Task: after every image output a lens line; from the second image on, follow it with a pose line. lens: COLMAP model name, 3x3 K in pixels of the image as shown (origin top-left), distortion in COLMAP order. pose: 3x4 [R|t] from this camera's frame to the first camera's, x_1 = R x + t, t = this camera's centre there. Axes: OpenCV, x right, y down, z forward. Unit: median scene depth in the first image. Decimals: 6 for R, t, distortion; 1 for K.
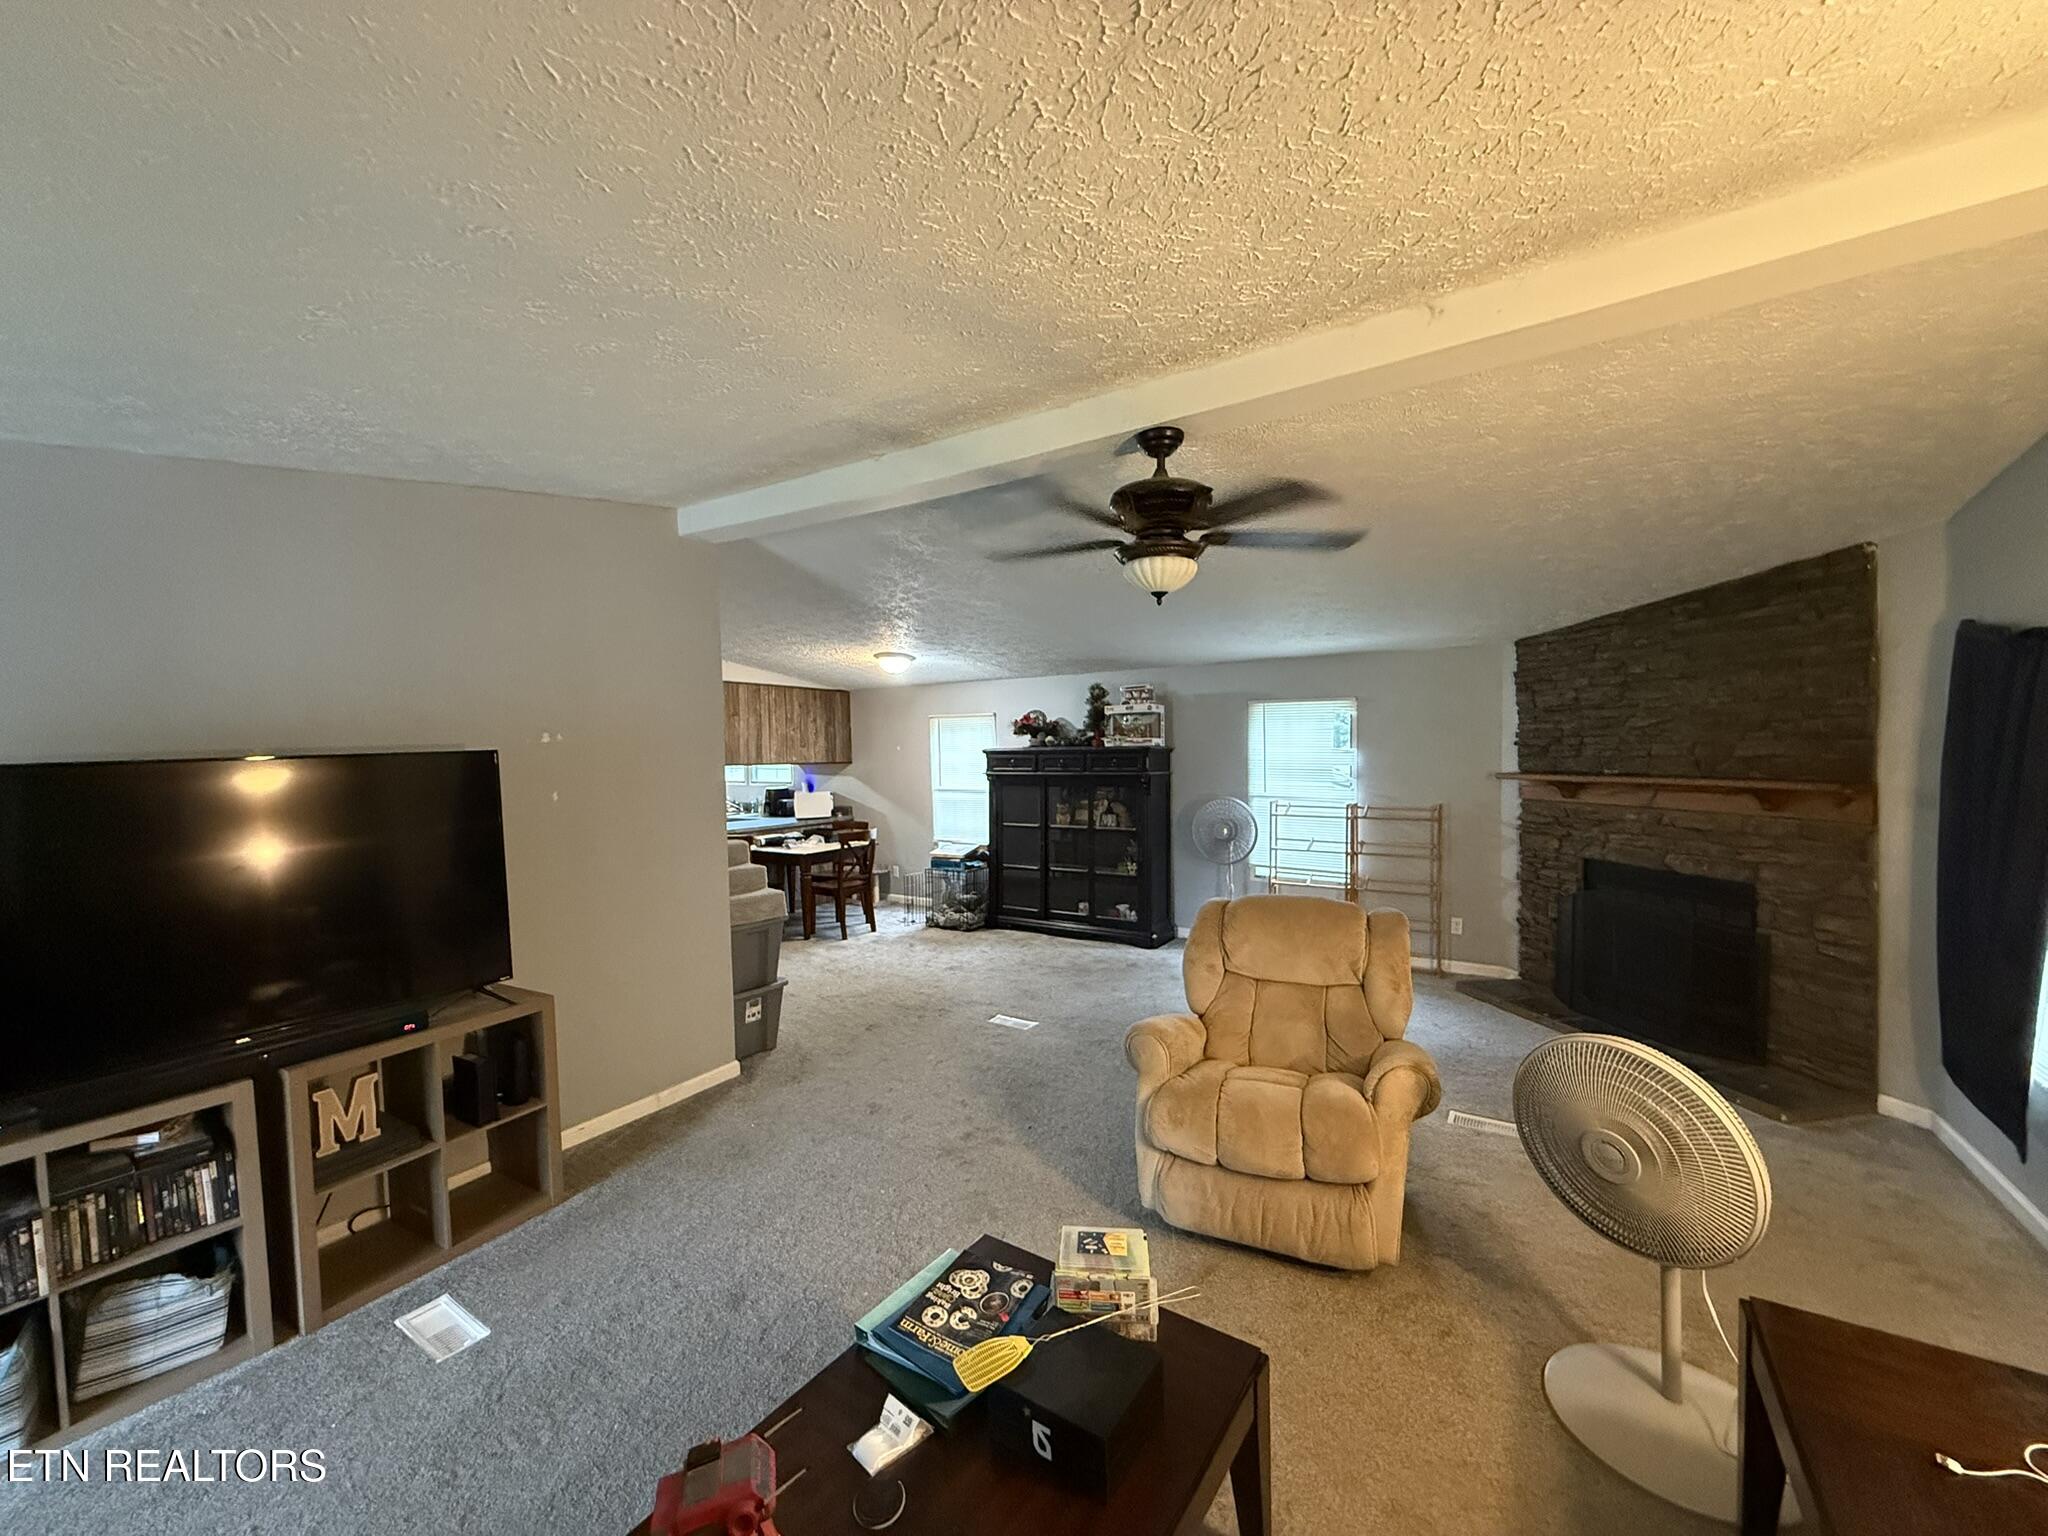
lens RADIAL K [[812.7, 0, 1013.5], [0, 812.7, 769.2], [0, 0, 1]] dist [-0.001535, -0.000032]
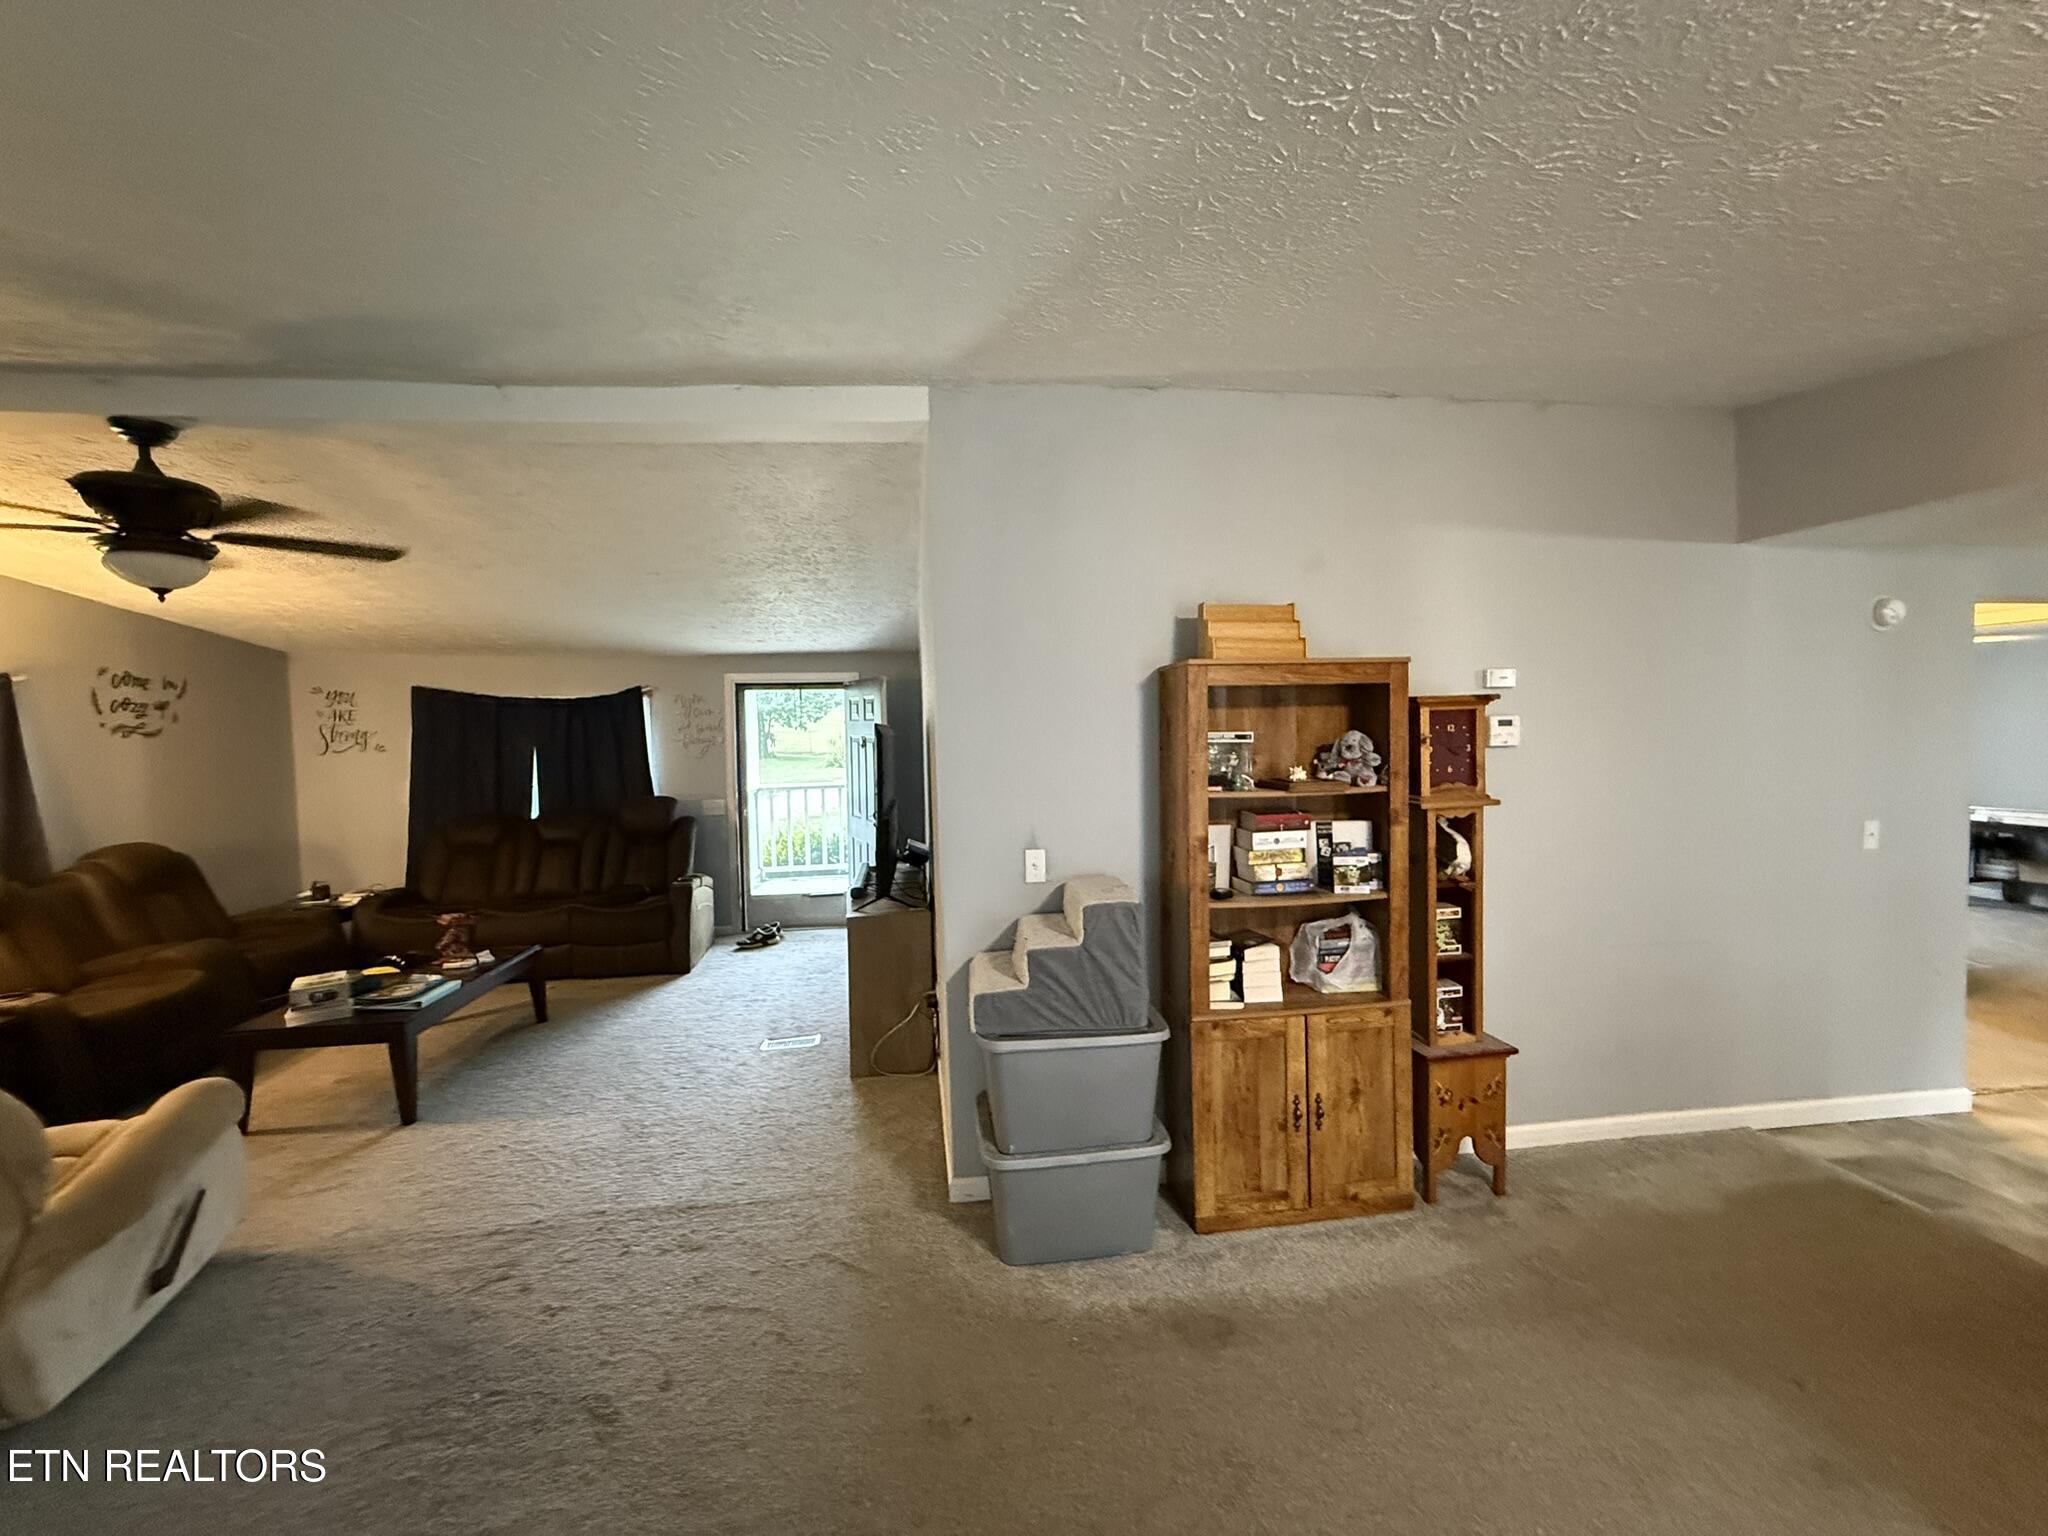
lens RADIAL K [[812.7, 0, 1009.4], [0, 812.7, 769.1], [0, 0, 1]] dist [-0.001535, -0.000032]
pose [[-0.747483, 0.075267, -0.660003, 0.041693], [0.016139, 0.995325, 0.095229, -0.043007], [0.664085, 0.060530, -0.745203, 1.271077]]
